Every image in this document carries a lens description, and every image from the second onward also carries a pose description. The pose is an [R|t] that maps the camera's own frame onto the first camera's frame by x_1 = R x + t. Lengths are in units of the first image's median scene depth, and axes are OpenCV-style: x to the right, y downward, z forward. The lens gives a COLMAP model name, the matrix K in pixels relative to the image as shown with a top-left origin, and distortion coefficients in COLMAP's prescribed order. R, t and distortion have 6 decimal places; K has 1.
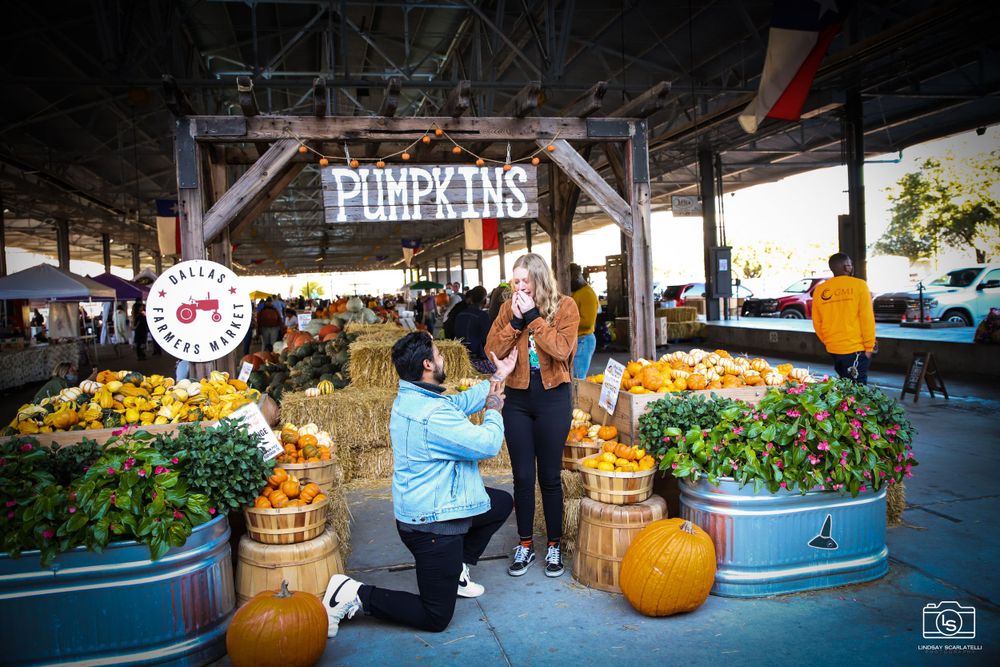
lens RADIAL K [[1076.1, 0, 499.9], [0, 1076.1, 323.8], [0, 0, 1]] dist [-0.008114, 0.272160]
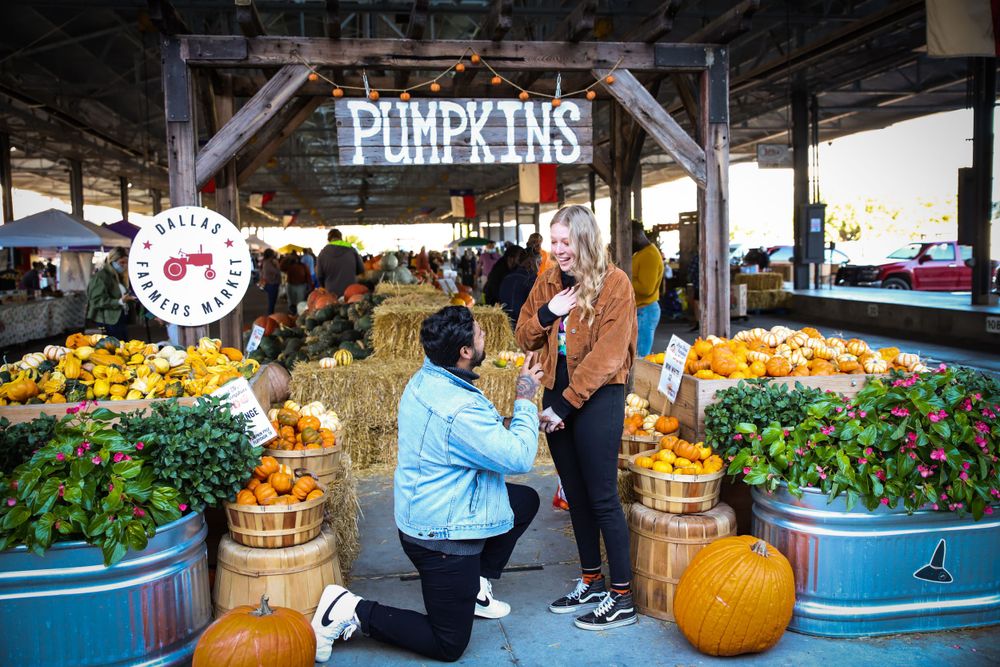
lens RADIAL K [[1076.1, 0, 499.9], [0, 1076.1, 323.8], [0, 0, 1]] dist [-0.008114, 0.272160]
pose [[0.996762, 0.027068, -0.075718, 0.032161], [-0.024019, 0.998875, 0.040897, -0.007236], [0.076740, -0.038946, 0.996290, 0.164817]]
